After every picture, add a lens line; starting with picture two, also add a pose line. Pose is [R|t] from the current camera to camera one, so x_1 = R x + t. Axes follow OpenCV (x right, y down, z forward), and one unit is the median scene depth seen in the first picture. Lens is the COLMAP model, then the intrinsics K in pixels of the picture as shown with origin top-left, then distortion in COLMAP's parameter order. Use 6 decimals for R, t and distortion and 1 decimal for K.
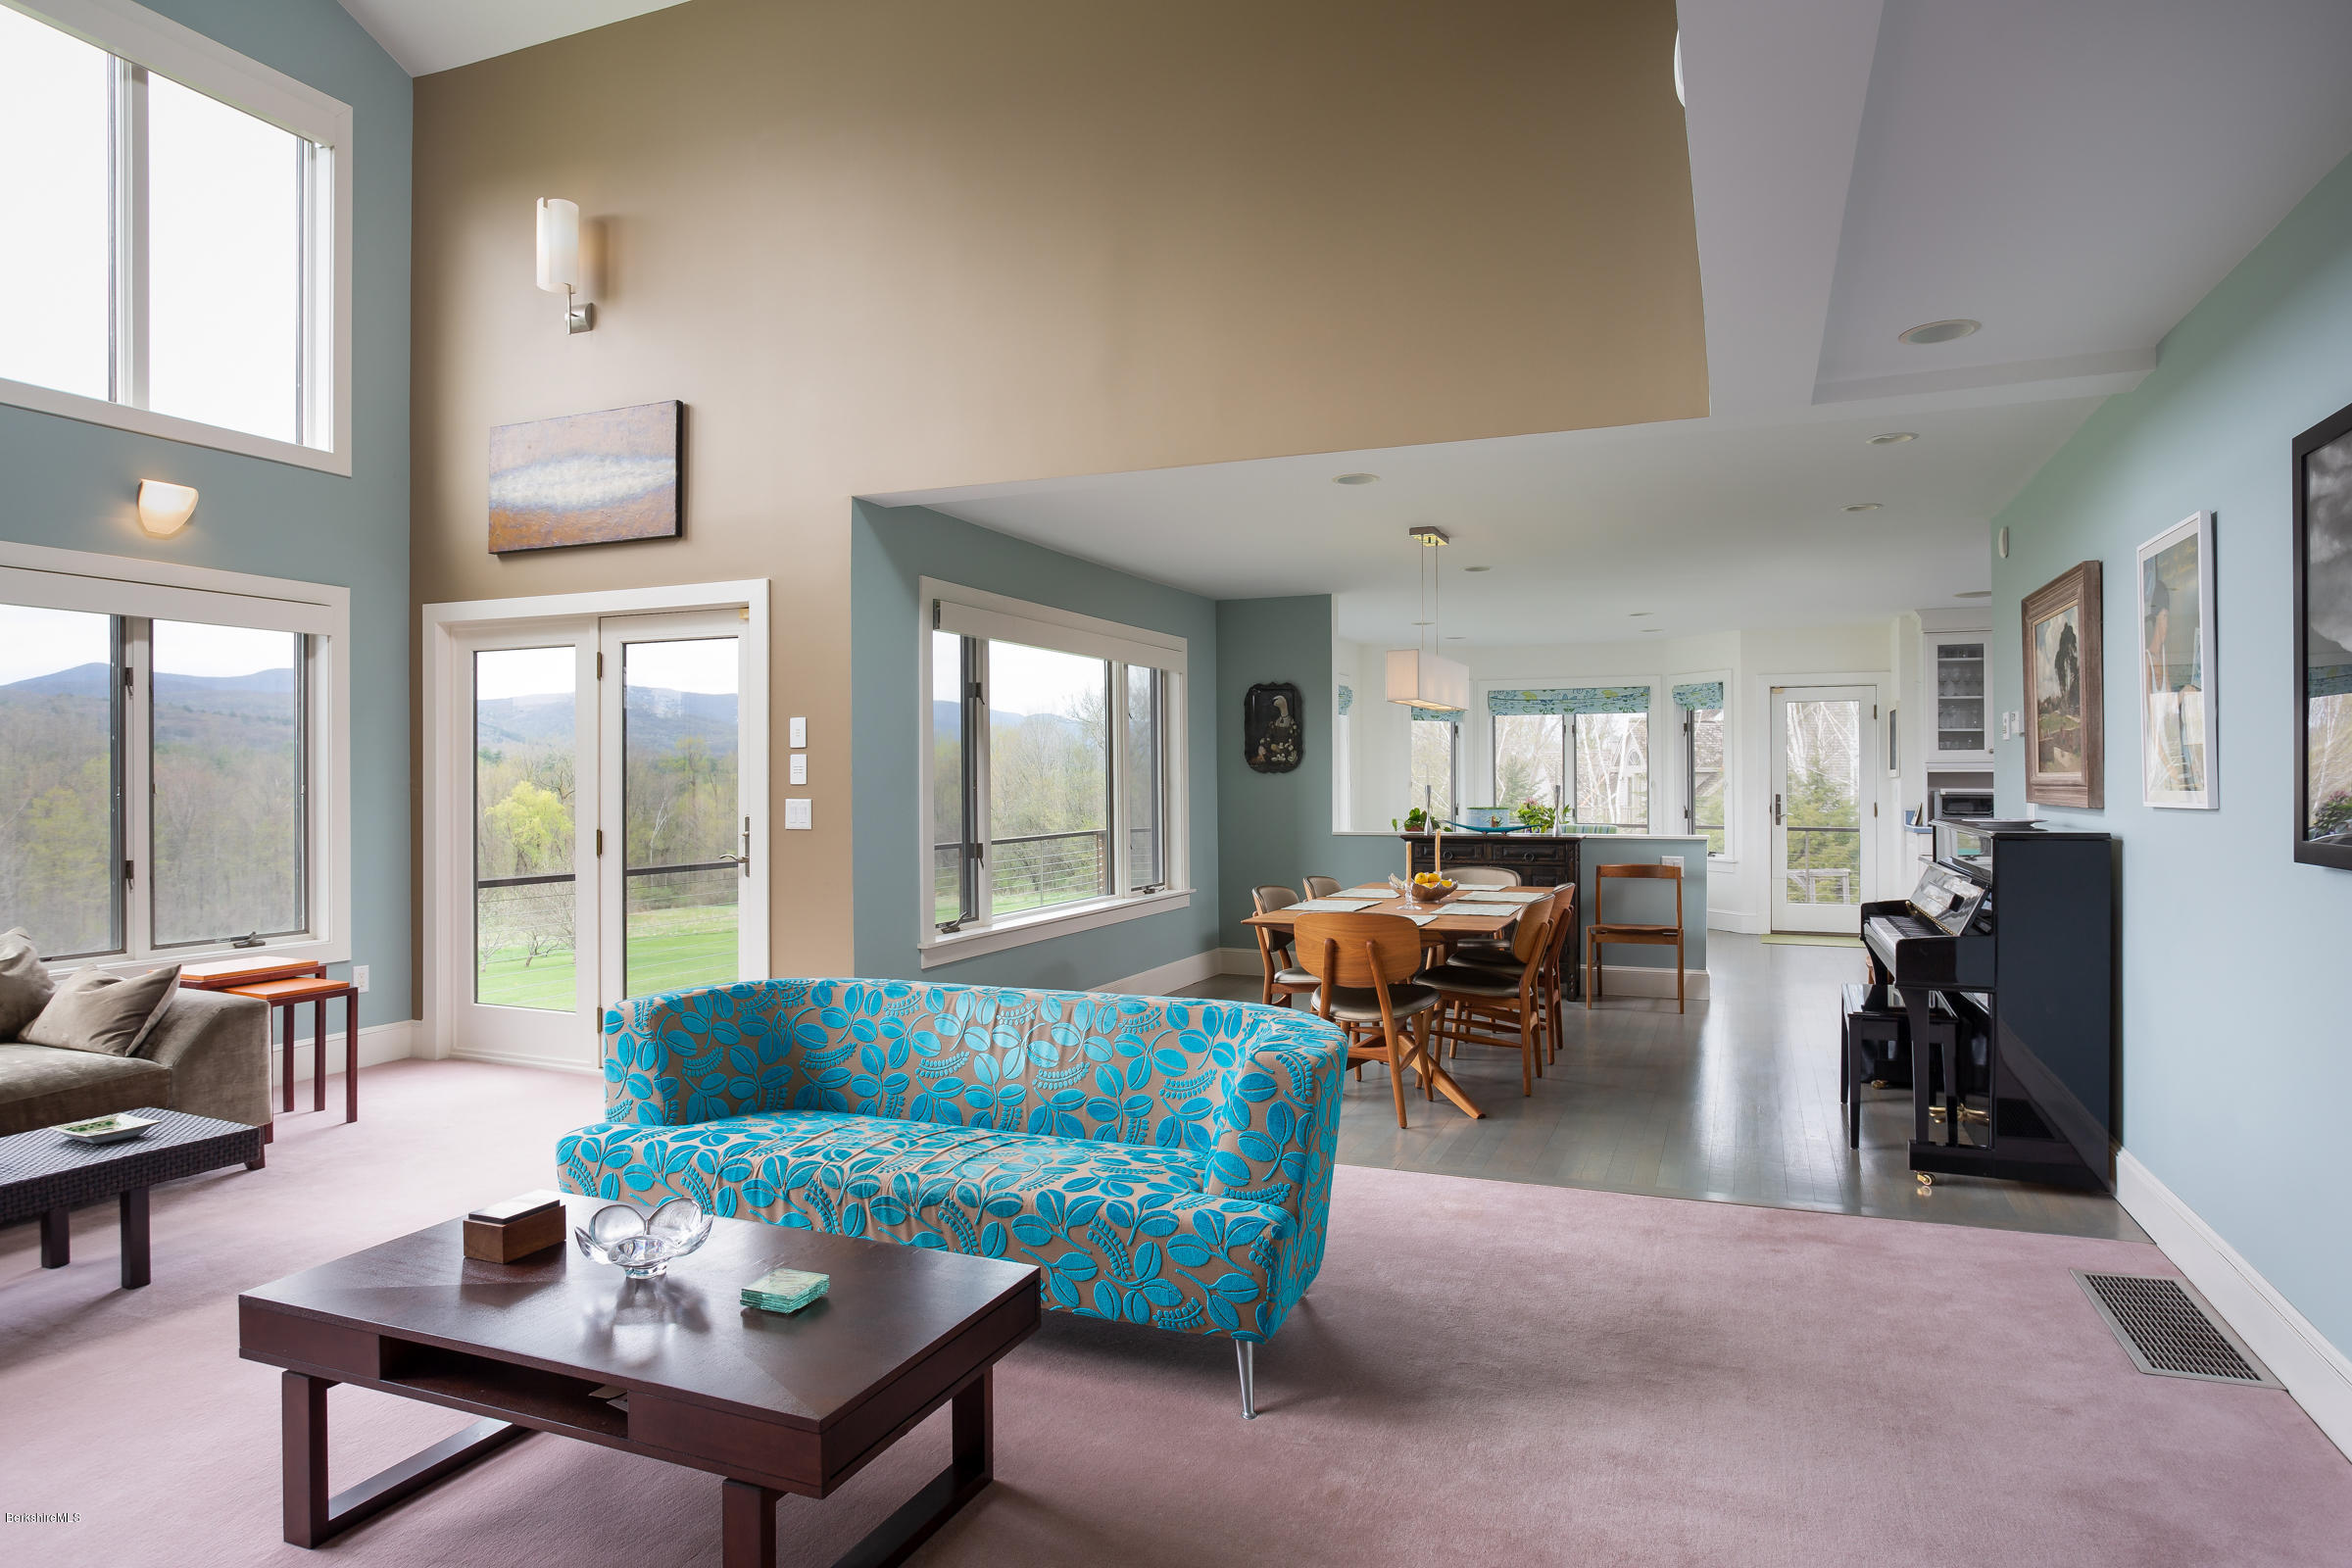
lens RADIAL K [[1345.6, 0, 1176.0], [0, 1345.6, 784.0], [0, 0, 1]] dist [-0.000462, 0.000032]
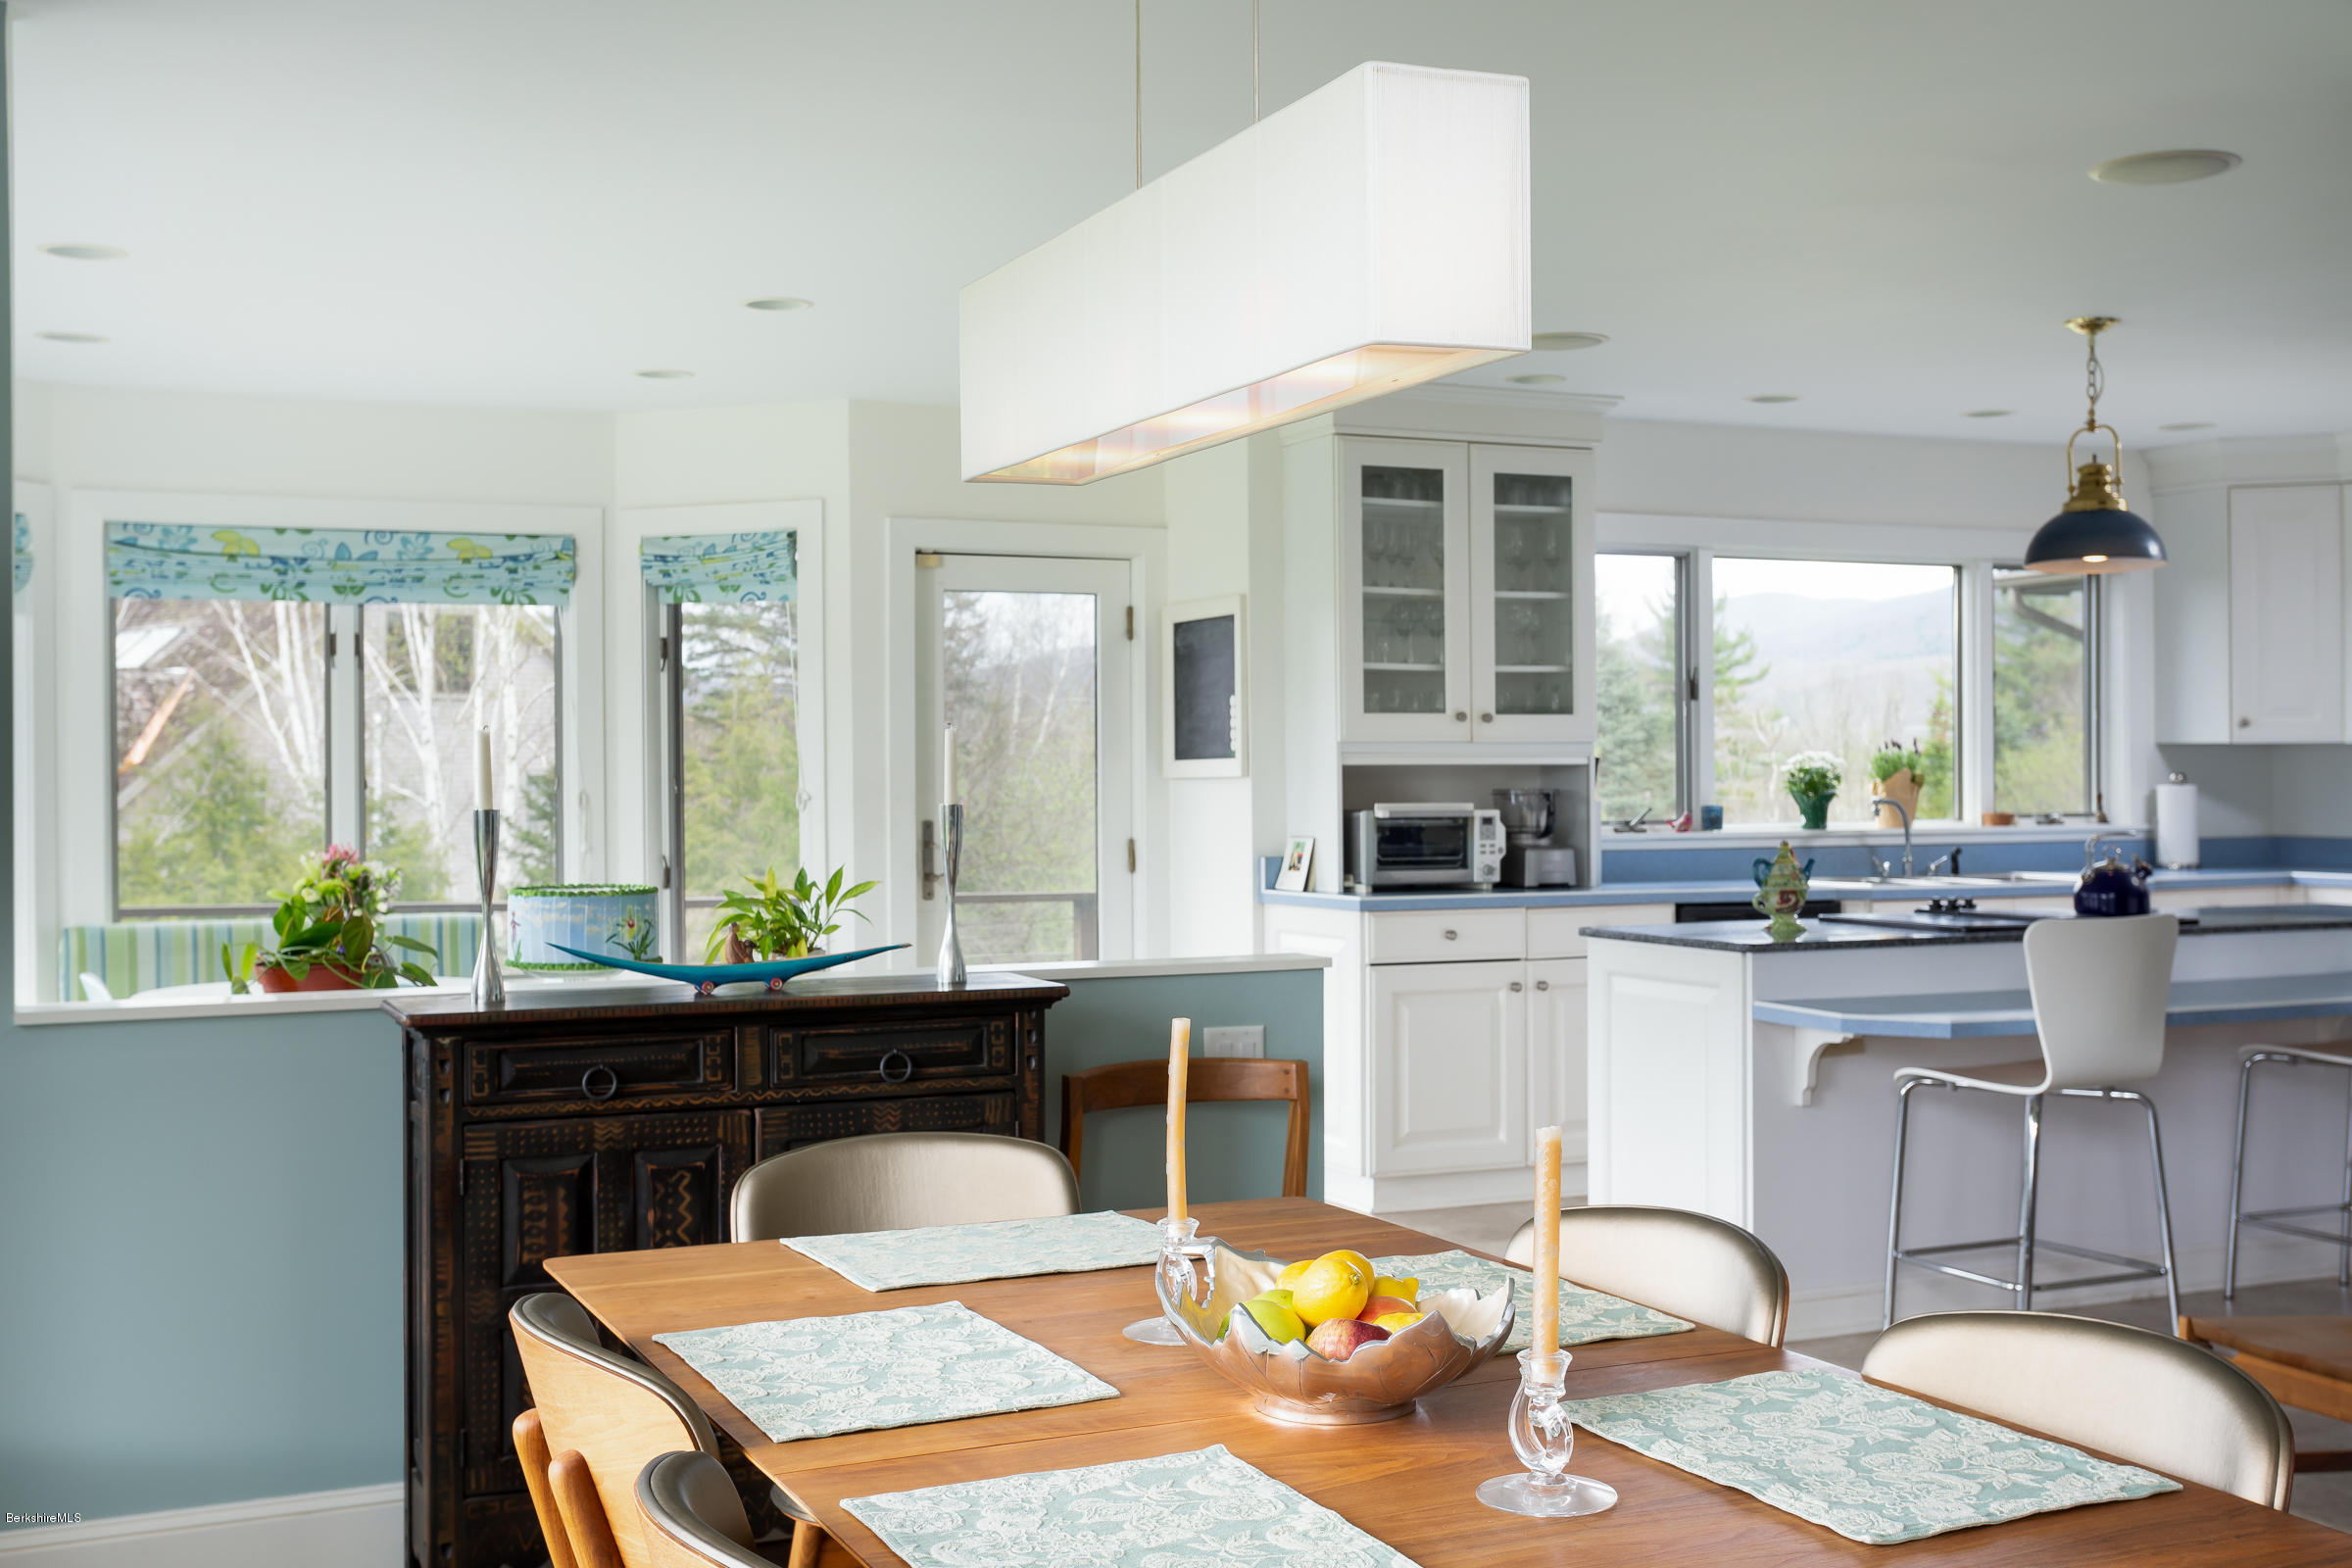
lens RADIAL K [[2554.1, 0, 1176.0], [0, 2554.1, 784.0], [0, 0, 1]] dist [-0.009446, -0.005767]
pose [[0.675932, -0.002377, 0.736960, -0.067677], [0.005617, 0.999982, -0.001927, -0.002213], [-0.736942, 0.005442, 0.675934, 0.501028]]
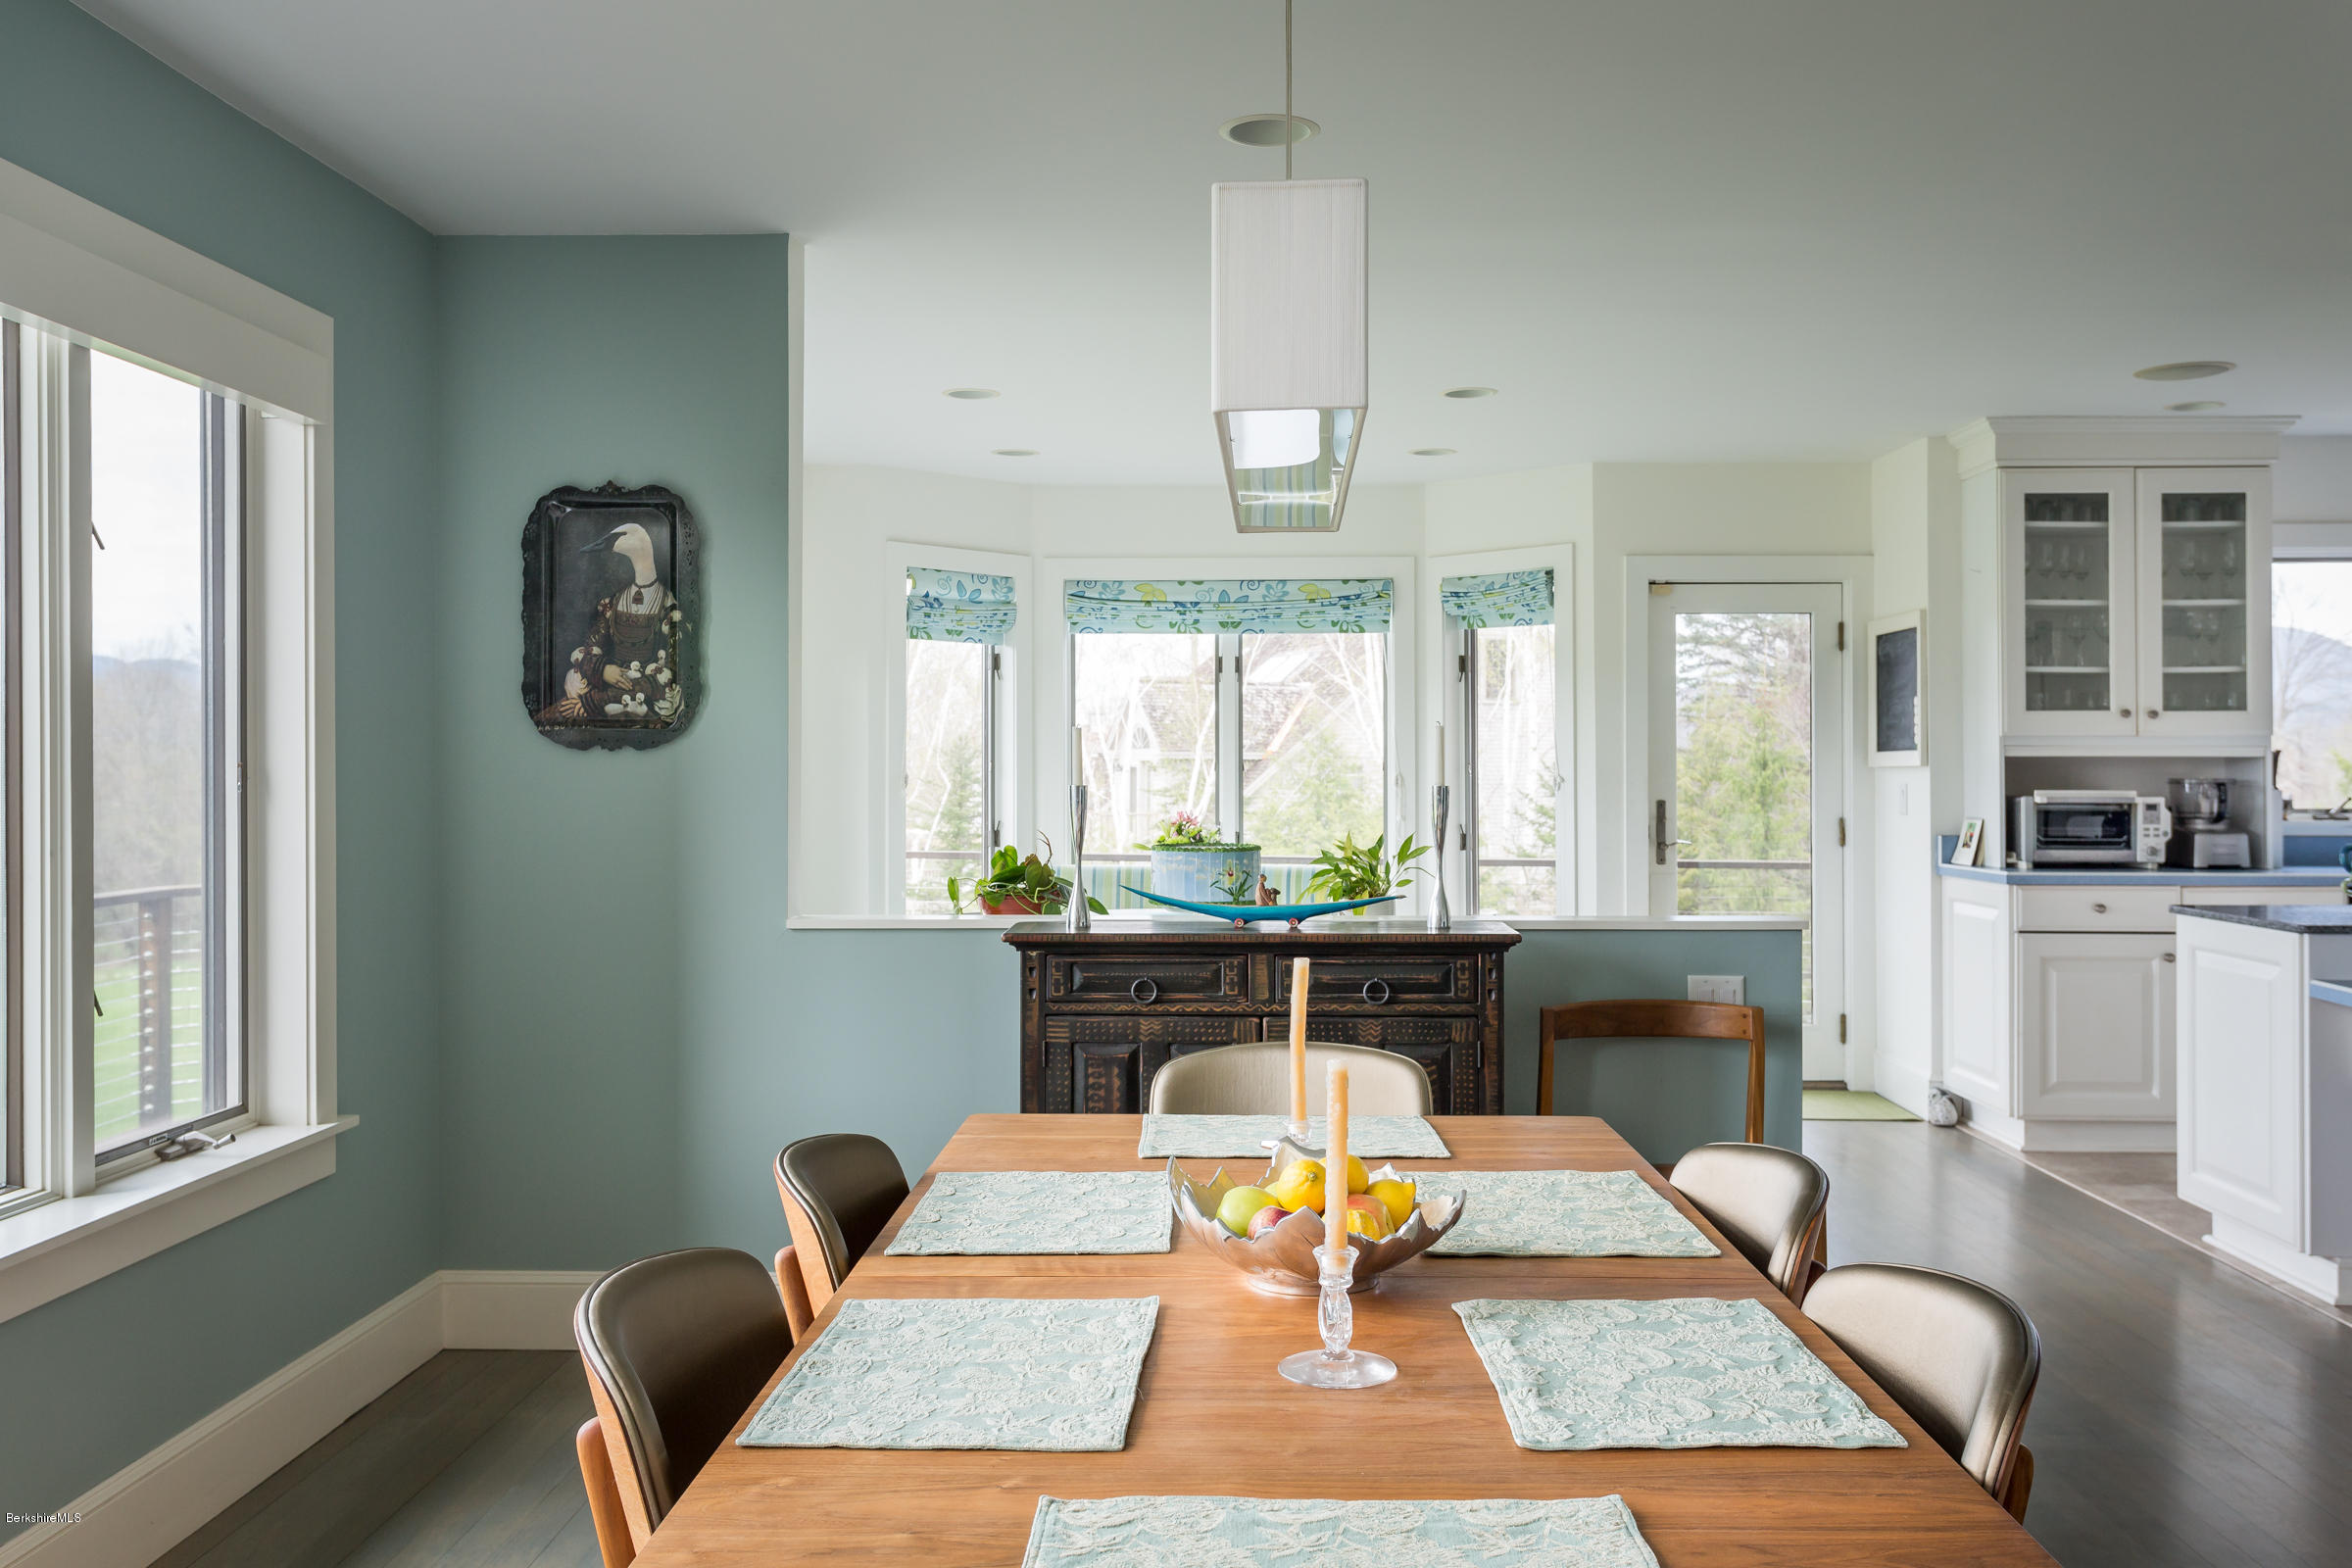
lens RADIAL K [[1996.8, 0, 1171.3], [0, 1996.8, 746.7], [0, 0, 1]] dist [-0.000805, 0.004961]
pose [[0.931421, 0.007620, 0.363863, 0.019232], [-0.002728, 0.999899, -0.013956, -0.002014], [-0.363933, 0.012006, 0.931348, 0.444968]]
